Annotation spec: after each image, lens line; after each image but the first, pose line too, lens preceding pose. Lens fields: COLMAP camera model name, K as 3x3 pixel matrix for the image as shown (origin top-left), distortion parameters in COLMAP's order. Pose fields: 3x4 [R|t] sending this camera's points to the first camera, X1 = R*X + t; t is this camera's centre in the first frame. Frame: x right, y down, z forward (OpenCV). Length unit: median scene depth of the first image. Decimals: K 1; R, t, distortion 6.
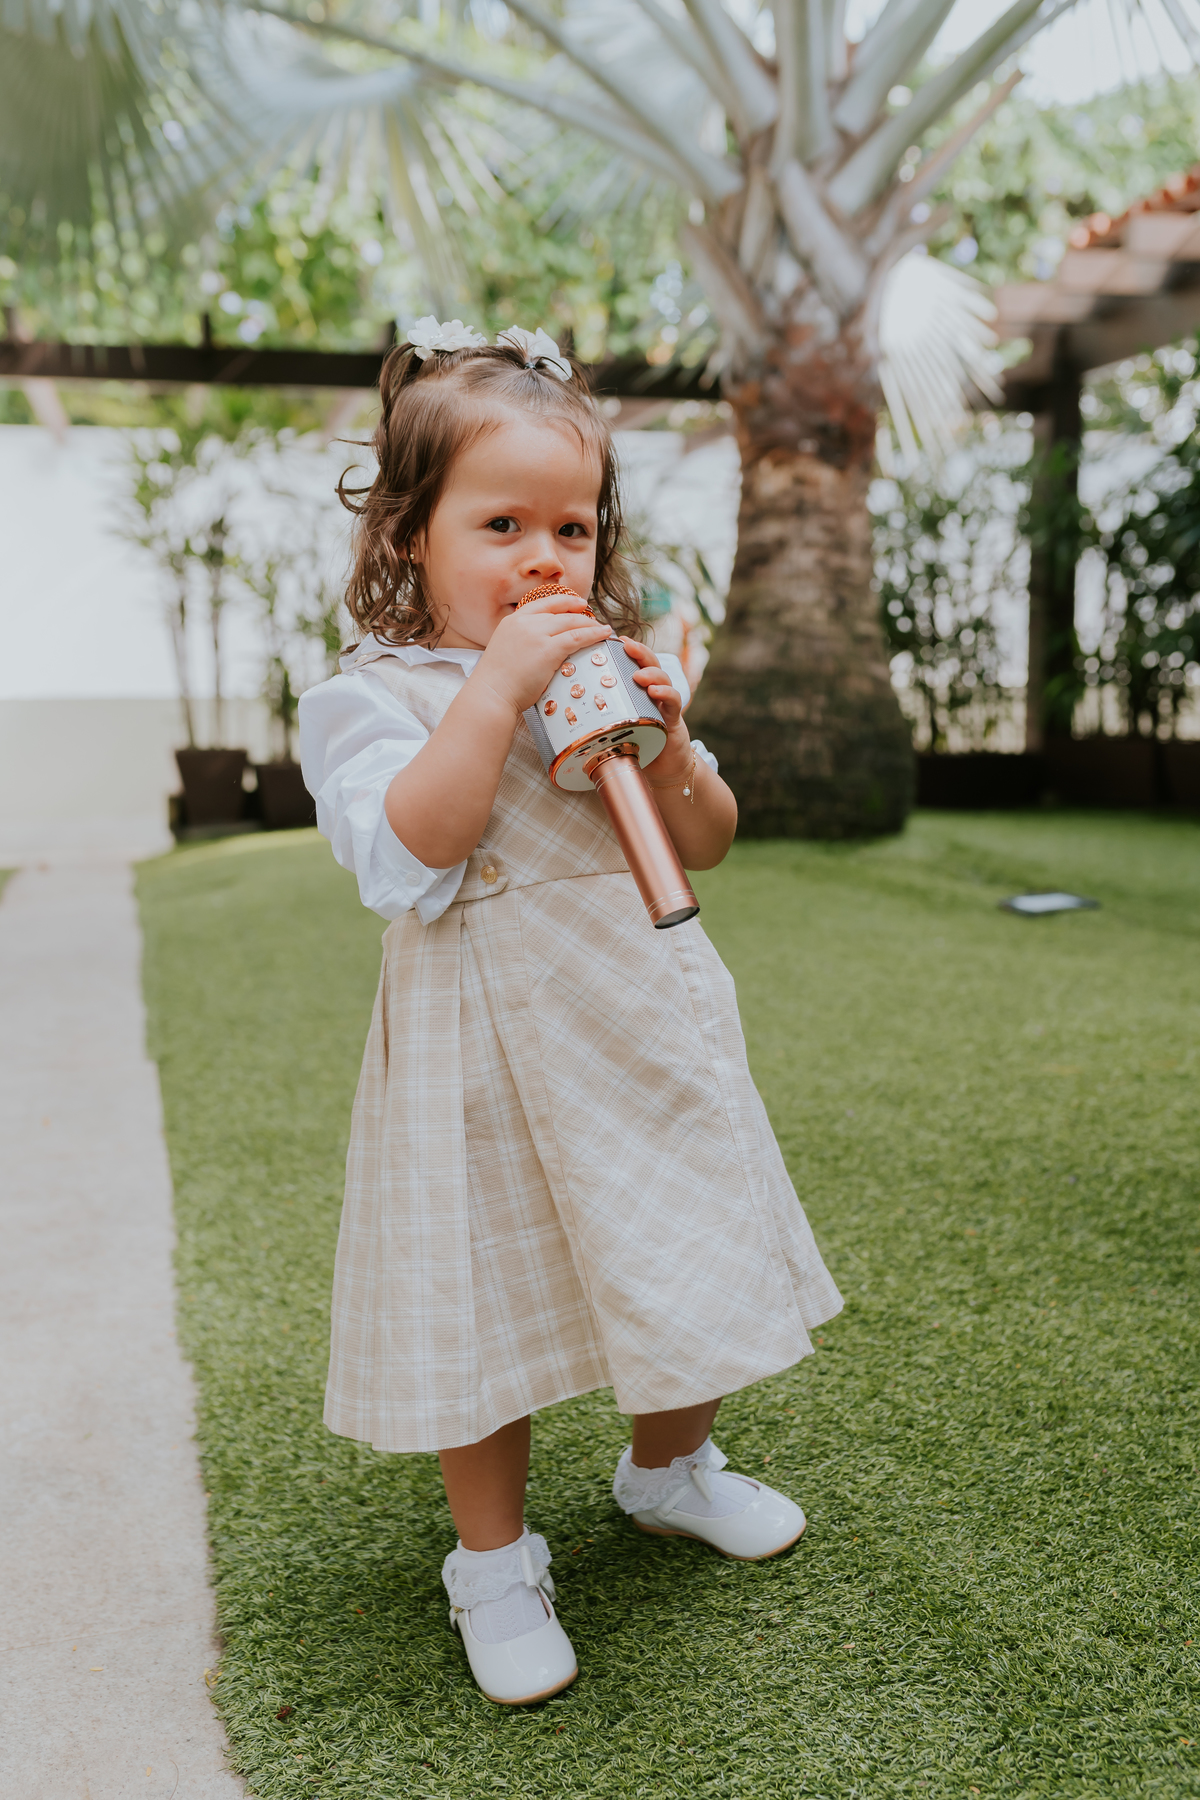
lens RADIAL K [[1750.3, 0, 592.1], [0, 1750.3, 908.2], [0, 0, 1]] dist [0.003510, -0.002822]
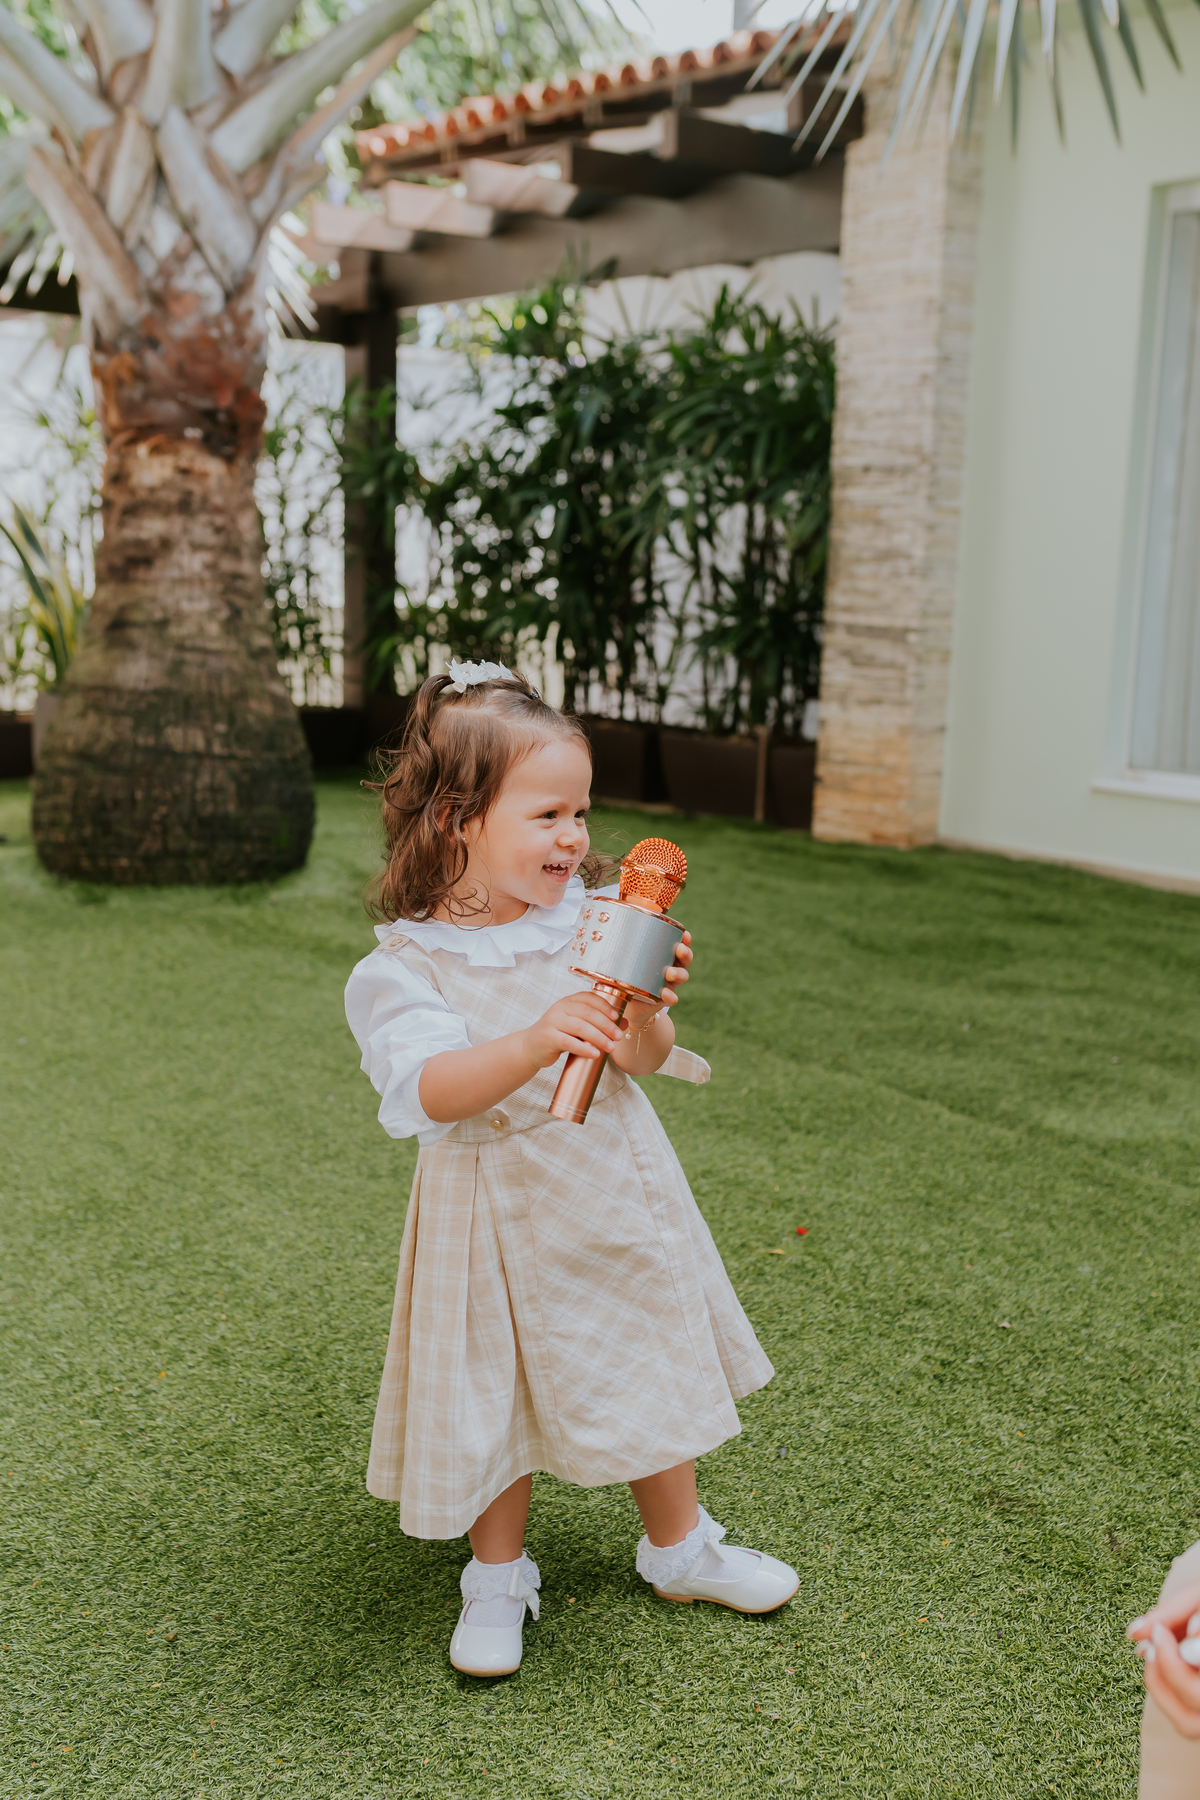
lens RADIAL K [[1858.8, 0, 600.4], [0, 1858.8, 945.9], [0, 0, 1]] dist [0.003931, -0.008042]
pose [[0.909724, -0.053215, 0.411790, -0.091789], [0.019704, 0.996169, 0.085203, -0.085759], [-0.414746, -0.069397, 0.907287, 0.051228]]
